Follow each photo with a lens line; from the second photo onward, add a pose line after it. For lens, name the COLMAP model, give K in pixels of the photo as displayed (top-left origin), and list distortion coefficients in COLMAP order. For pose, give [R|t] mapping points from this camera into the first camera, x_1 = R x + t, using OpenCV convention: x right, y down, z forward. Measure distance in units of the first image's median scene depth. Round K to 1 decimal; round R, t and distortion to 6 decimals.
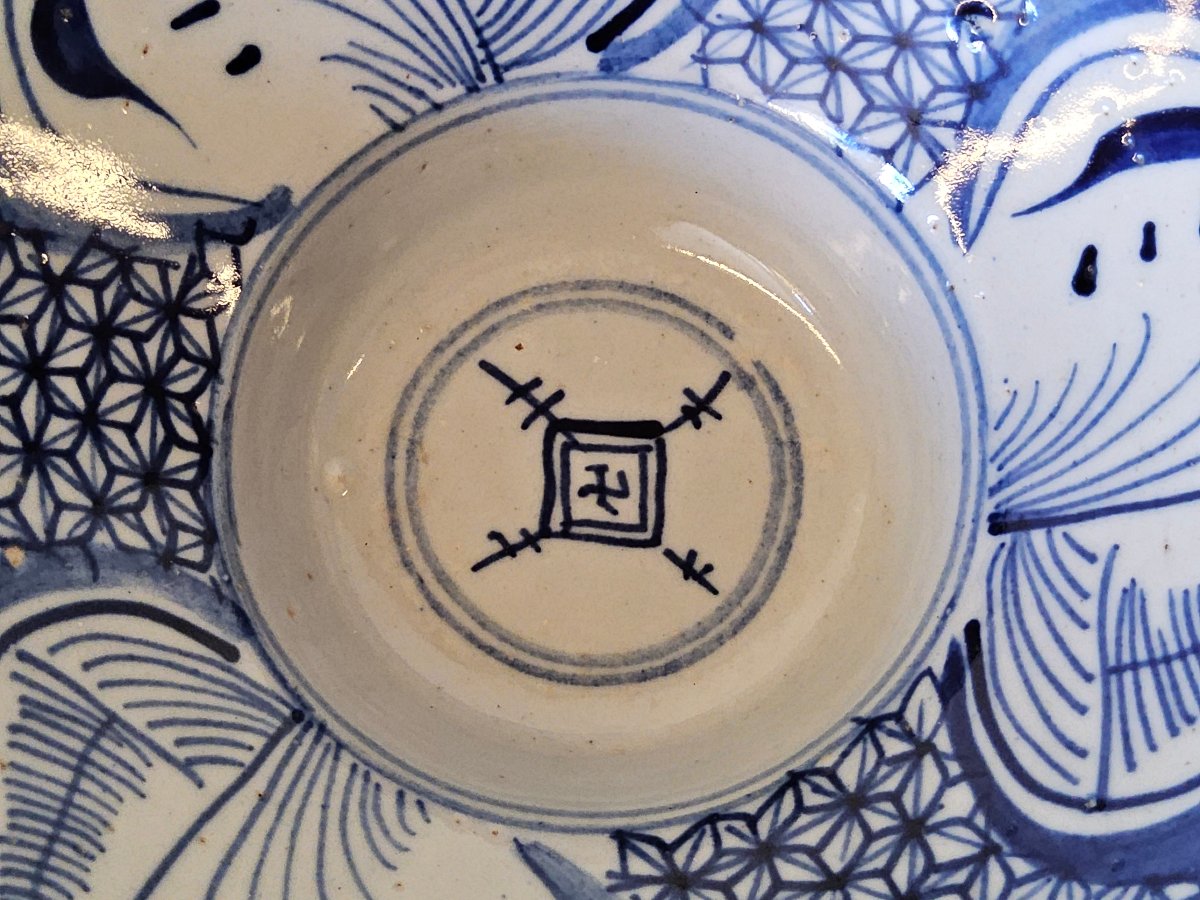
lens RADIAL K [[1805.0, 0, 605.0], [0, 1805.0, 456.3], [0, 0, 1]] dist [0.031825, 0.000000]
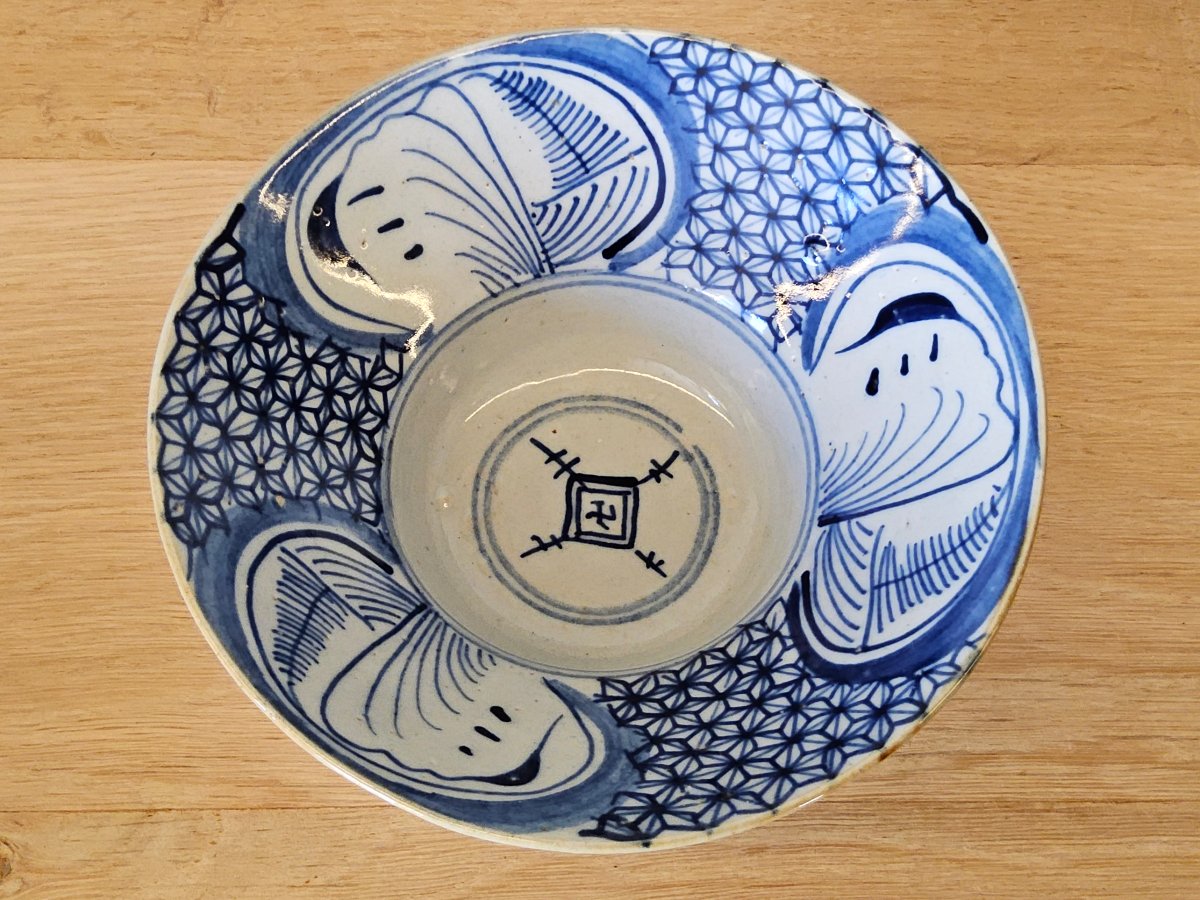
lens RADIAL K [[1805.0, 0, 594.0], [0, 1805.0, 458.6], [0, 0, 1]] dist [0.031825, 0.000000]
pose [[0.999039, 0.042635, -0.010132, 0.008625], [-0.043759, 0.983014, -0.178240, 0.303395], [0.002361, 0.178512, 0.983935, -0.754800]]
